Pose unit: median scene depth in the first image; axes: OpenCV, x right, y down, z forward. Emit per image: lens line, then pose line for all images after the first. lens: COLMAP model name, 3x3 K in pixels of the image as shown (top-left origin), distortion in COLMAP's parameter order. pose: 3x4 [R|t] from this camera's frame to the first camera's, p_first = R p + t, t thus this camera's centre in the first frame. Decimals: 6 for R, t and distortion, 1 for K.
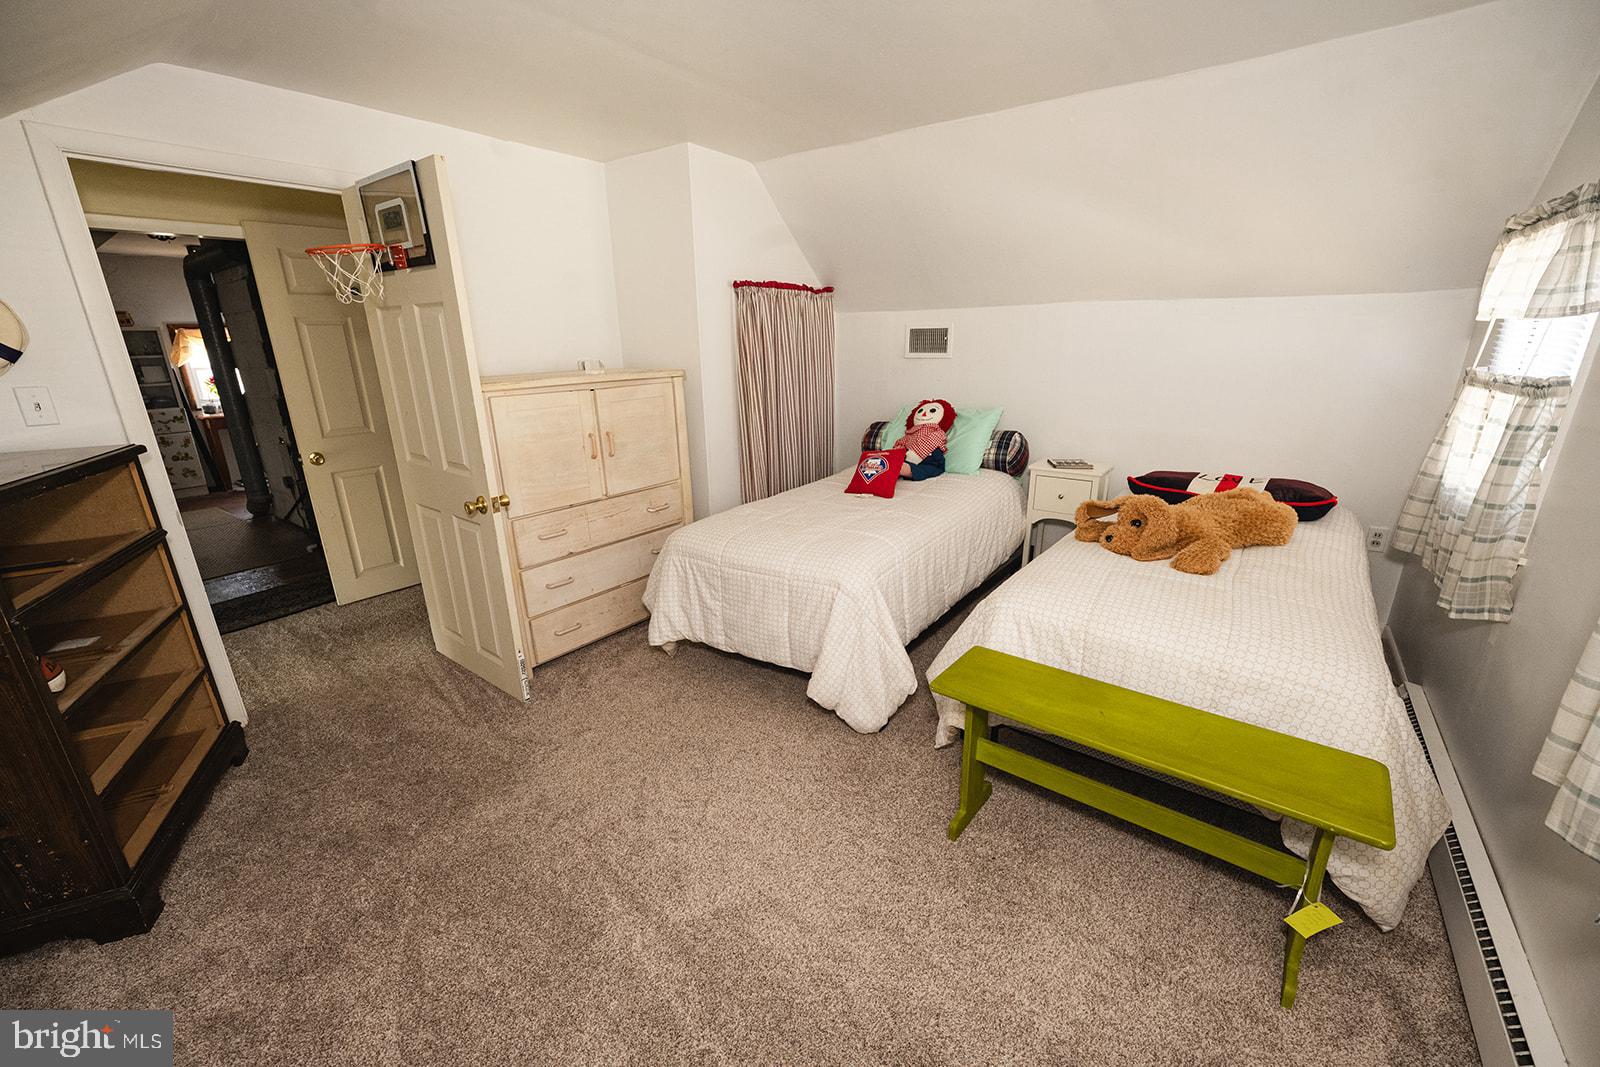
lens RADIAL K [[638.7, 0, 791.6], [0, 638.7, 541.6], [0, 0, 1]] dist [-0.002565, 0.001537]
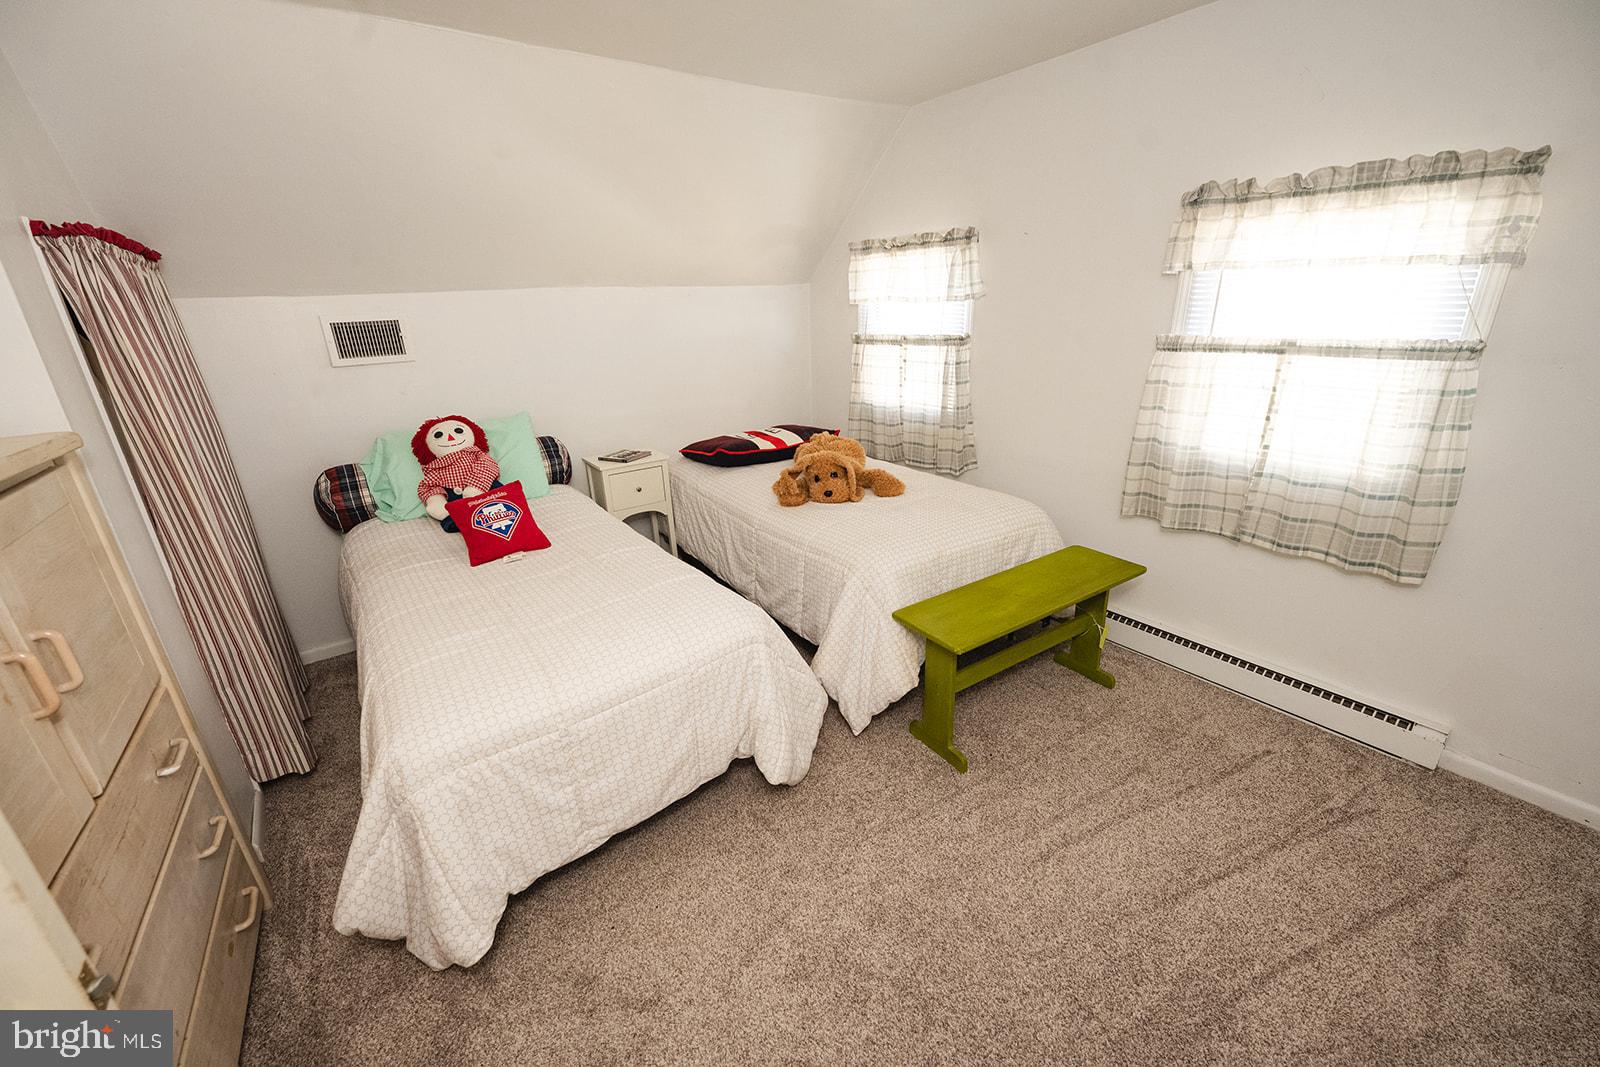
lens RADIAL K [[638.7, 0, 802.5], [0, 638.7, 538.7], [0, 0, 1]] dist [-0.002565, 0.001537]
pose [[0.311288, -0.327711, 0.892023, -0.407831], [0.323071, 0.919246, 0.224971, -0.145906], [-0.893714, 0.218156, 0.392024, 0.433148]]
